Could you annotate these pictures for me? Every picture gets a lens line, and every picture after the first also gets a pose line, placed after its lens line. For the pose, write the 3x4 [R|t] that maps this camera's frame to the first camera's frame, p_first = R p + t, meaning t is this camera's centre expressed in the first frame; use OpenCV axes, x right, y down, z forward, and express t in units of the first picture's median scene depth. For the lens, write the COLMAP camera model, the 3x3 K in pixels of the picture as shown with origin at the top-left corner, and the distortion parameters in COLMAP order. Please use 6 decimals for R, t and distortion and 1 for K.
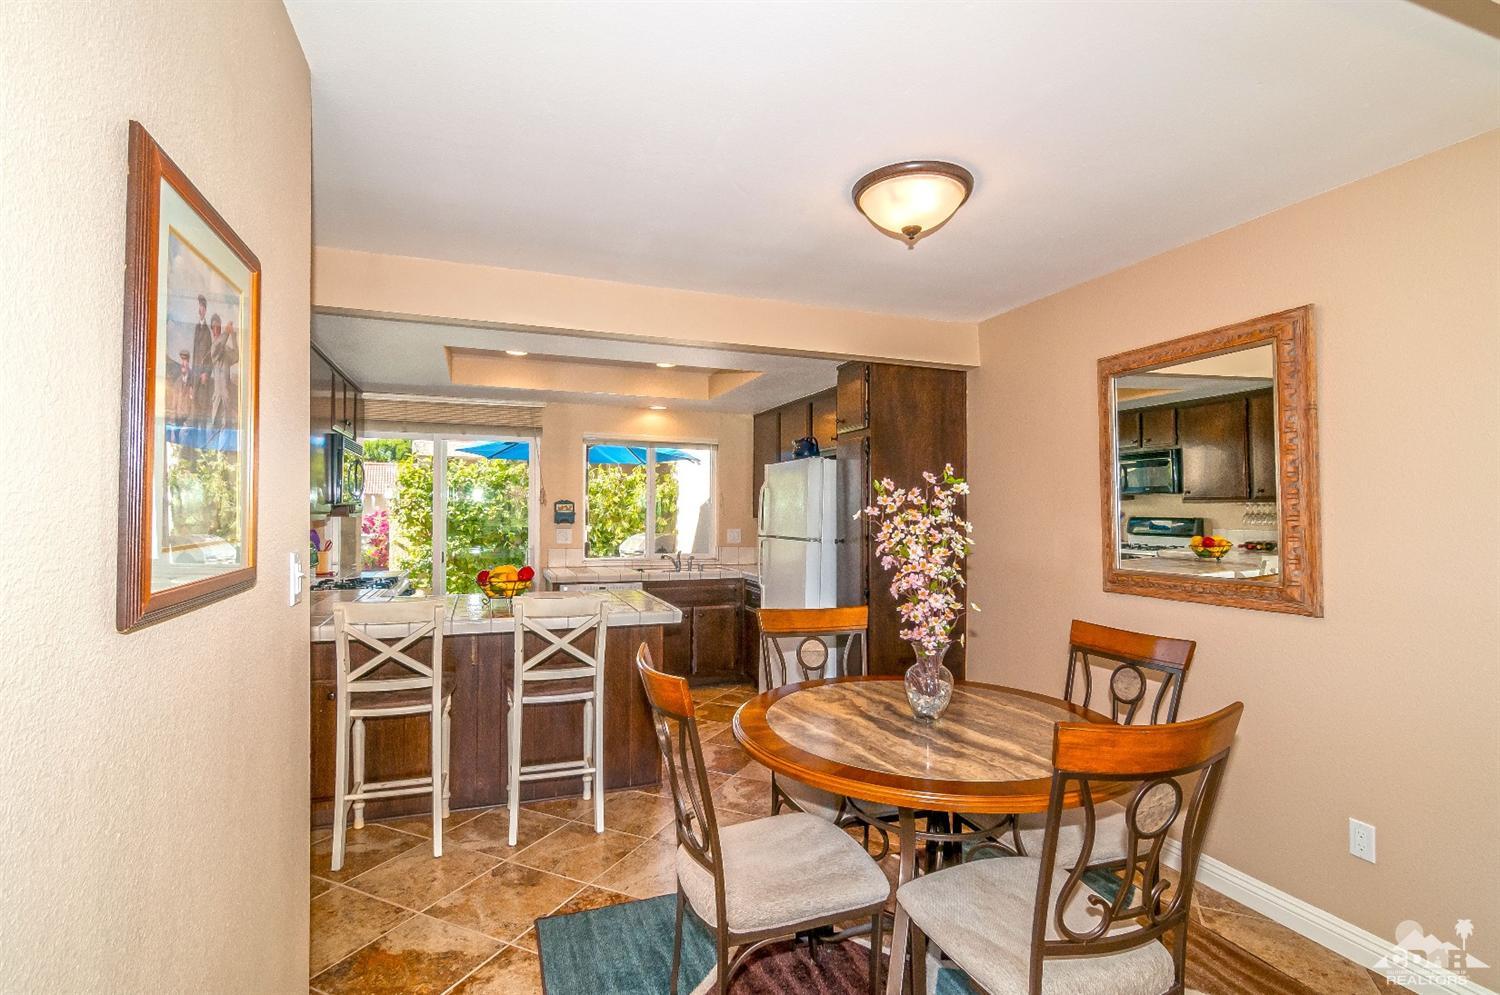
lens RADIAL K [[721.5, 0, 749.0], [0, 721.5, 495.3], [0, 0, 1]] dist [0.000480, 0.000158]
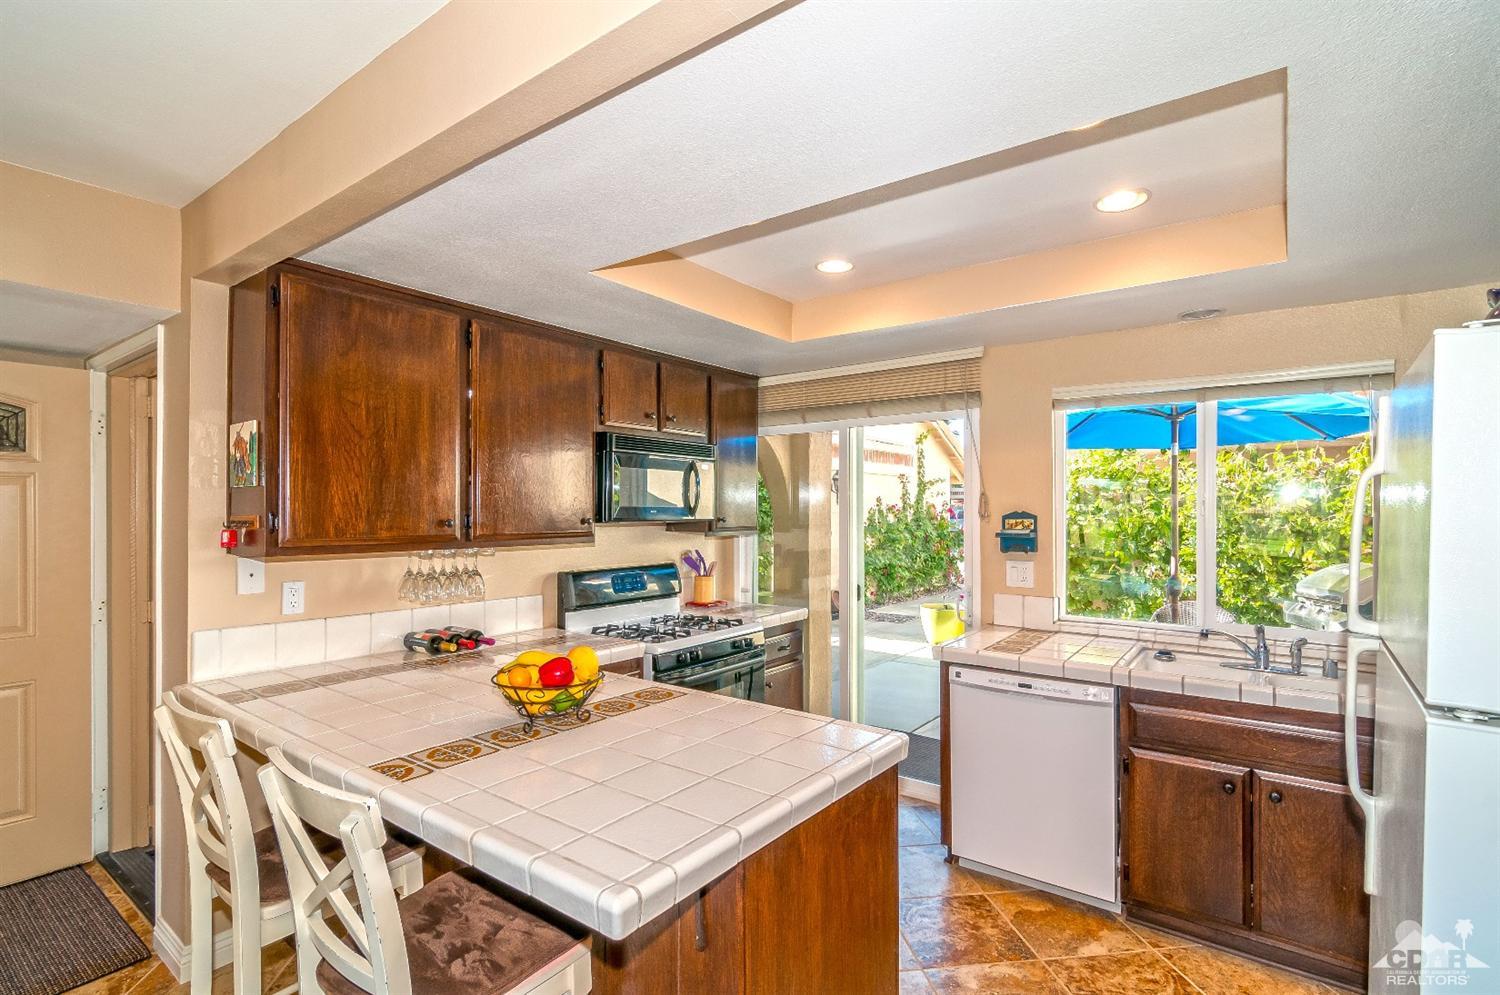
lens RADIAL K [[721.5, 0, 748.5], [0, 721.5, 508.5], [0, 0, 1]] dist [0.000480, 0.000158]
pose [[0.539955, -0.010198, -0.841632, 0.113033], [0.022662, 0.999740, 0.002426, -0.002028], [0.841389, -0.020383, 0.540046, 0.504531]]
